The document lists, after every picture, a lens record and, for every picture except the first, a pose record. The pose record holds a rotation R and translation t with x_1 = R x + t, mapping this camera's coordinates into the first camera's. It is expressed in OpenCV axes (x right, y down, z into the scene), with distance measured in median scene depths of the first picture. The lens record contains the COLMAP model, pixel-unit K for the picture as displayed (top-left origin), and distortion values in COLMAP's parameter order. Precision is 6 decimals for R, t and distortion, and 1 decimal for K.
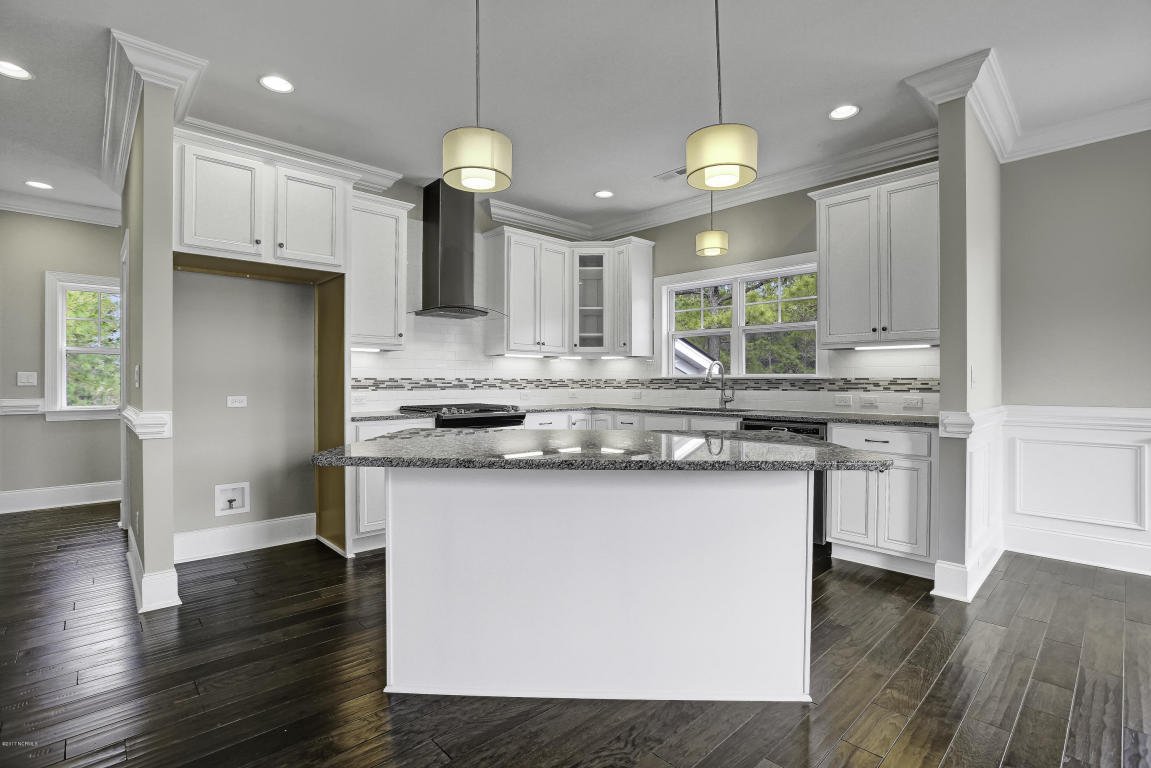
lens RADIAL K [[536.3, 0, 566.4], [0, 536.3, 386.3], [0, 0, 1]] dist [-0.026232, 0.005754]
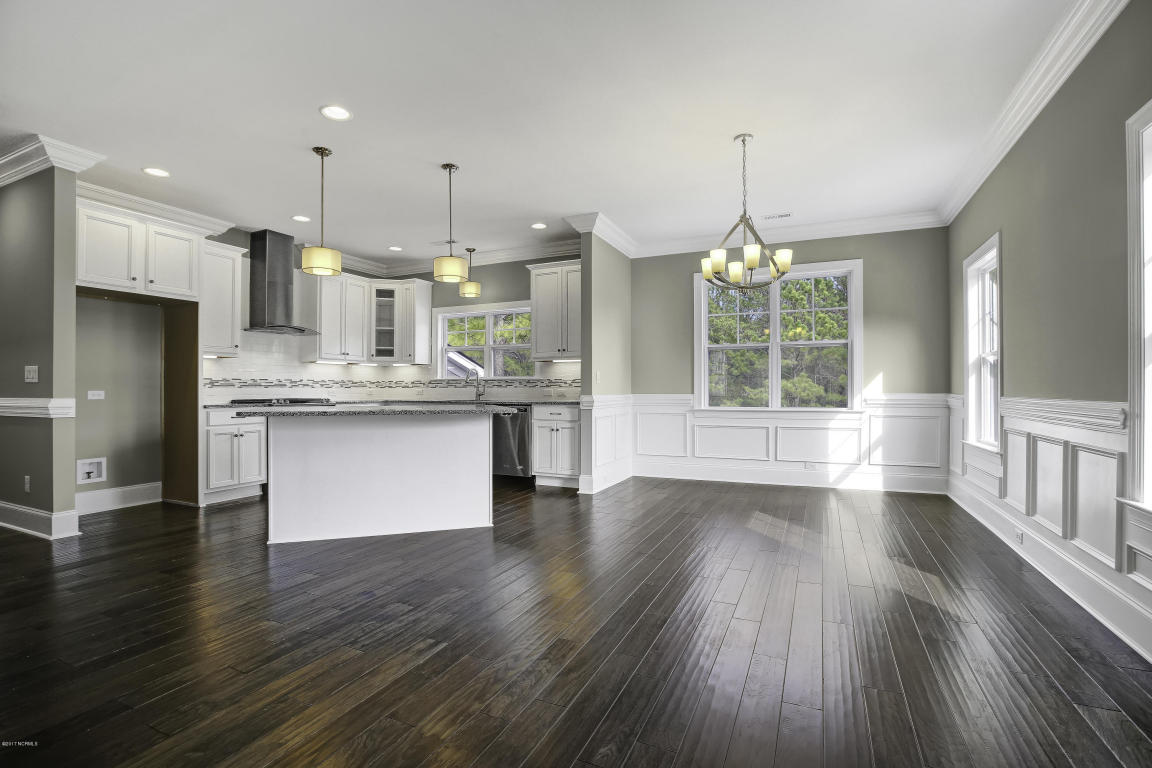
lens RADIAL K [[536.8, 0, 577.4], [0, 536.8, 386.0], [0, 0, 1]] dist [-0.026232, 0.005754]
pose [[0.924436, -0.001319, 0.381334, -0.024477], [0.007224, 0.999875, -0.014055, 0.028115], [-0.381268, 0.015747, 0.924331, -0.533324]]
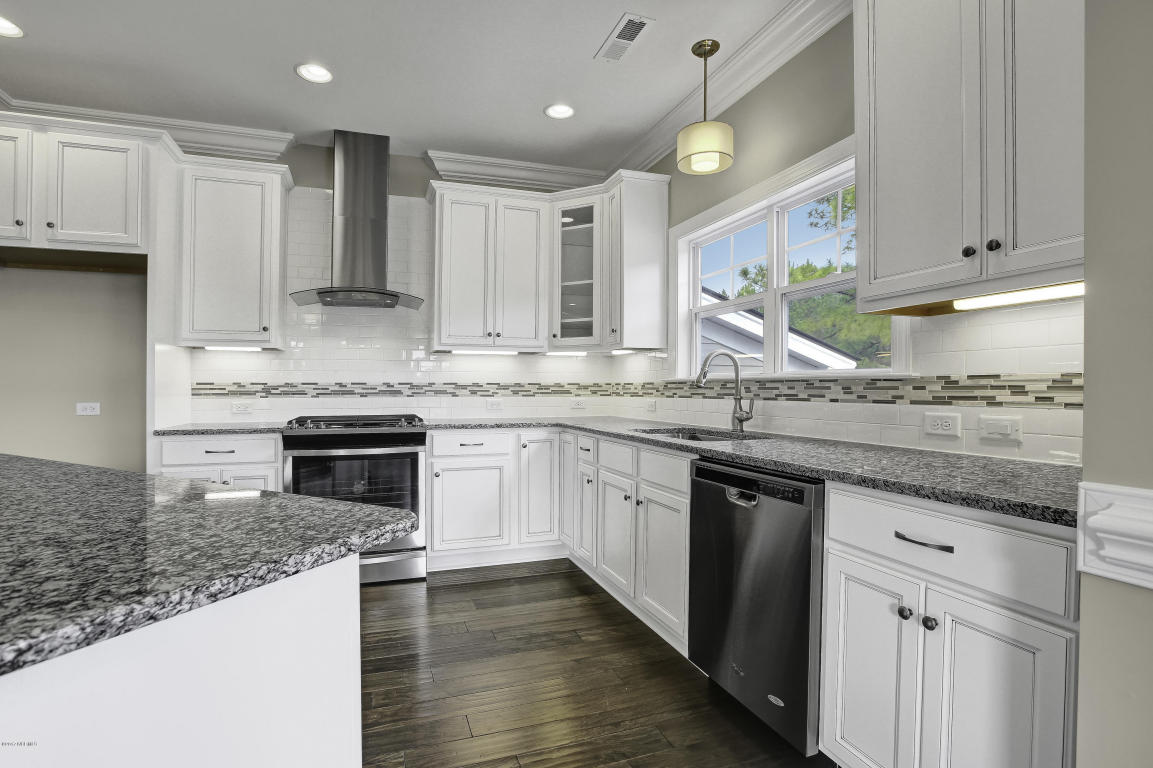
lens RADIAL K [[537.3, 0, 555.3], [0, 537.3, 386.6], [0, 0, 1]] dist [-0.026232, 0.005754]
pose [[0.903703, -0.003474, -0.428145, 0.399200], [-0.001500, 0.999935, -0.011278, -0.000397], [0.428156, 0.010834, 0.903640, 0.434359]]
